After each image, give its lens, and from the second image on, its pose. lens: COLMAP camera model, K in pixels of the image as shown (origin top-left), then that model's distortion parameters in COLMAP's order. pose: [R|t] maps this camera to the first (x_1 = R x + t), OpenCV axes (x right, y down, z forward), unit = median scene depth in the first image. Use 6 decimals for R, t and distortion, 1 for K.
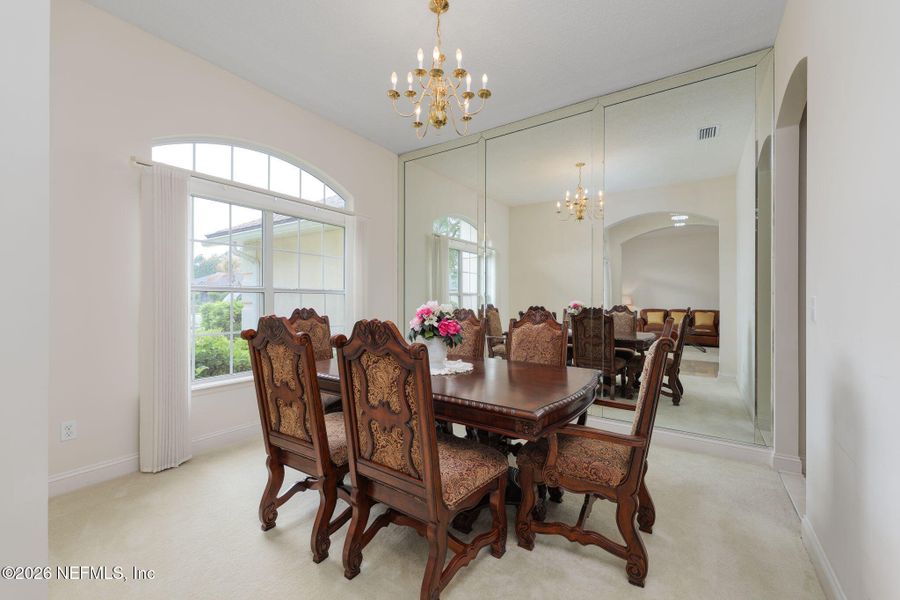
lens RADIAL K [[368.3, 0, 450.0], [0, 368.3, 300.0], [0, 0, 1]] dist [0.002393, -0.000269]
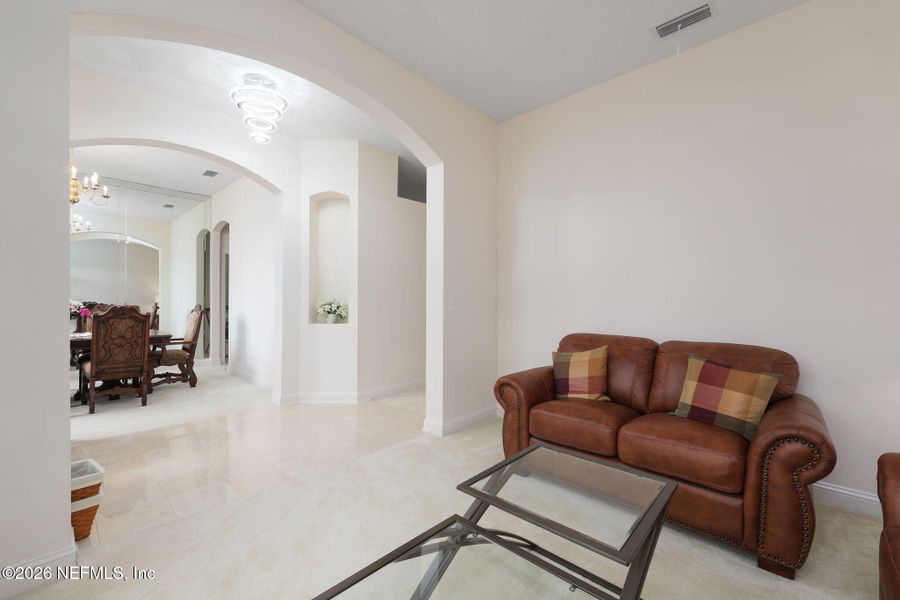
lens RADIAL K [[368.3, 0, 450.0], [0, 368.3, 300.0], [0, 0, 1]] dist [0.002393, -0.000269]
pose [[0.165103, -0.003656, 0.986269, -2.055914], [-0.003469, 0.999985, 0.004288, -0.015368], [-0.986270, -0.004130, 0.165088, -1.566293]]
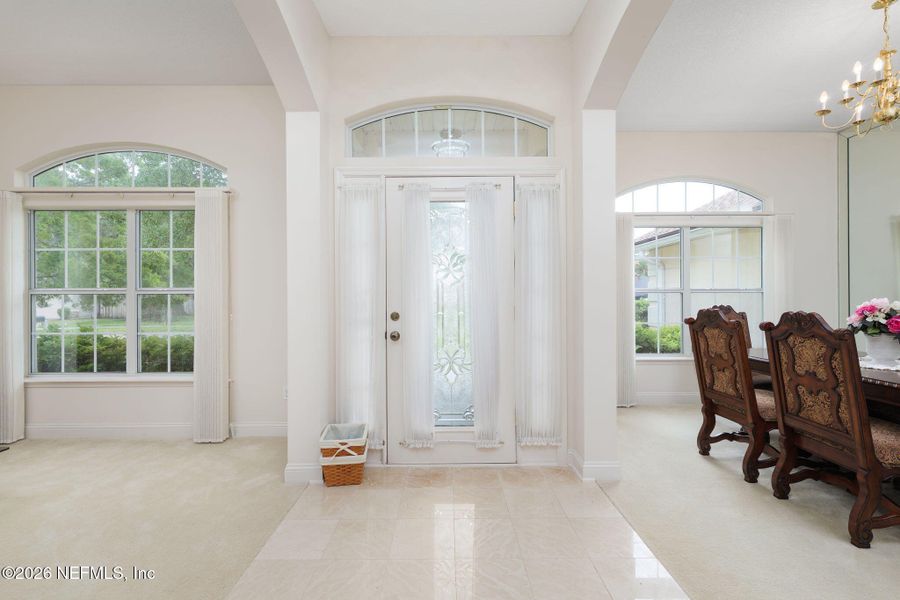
lens RADIAL K [[368.3, 0, 450.0], [0, 368.3, 300.0], [0, 0, 1]] dist [0.002393, -0.000269]
pose [[0.568362, -0.005265, -0.822762, 0.154088], [0.007043, 0.999974, -0.001533, 0.001231], [0.822749, -0.004924, 0.568384, -0.715756]]
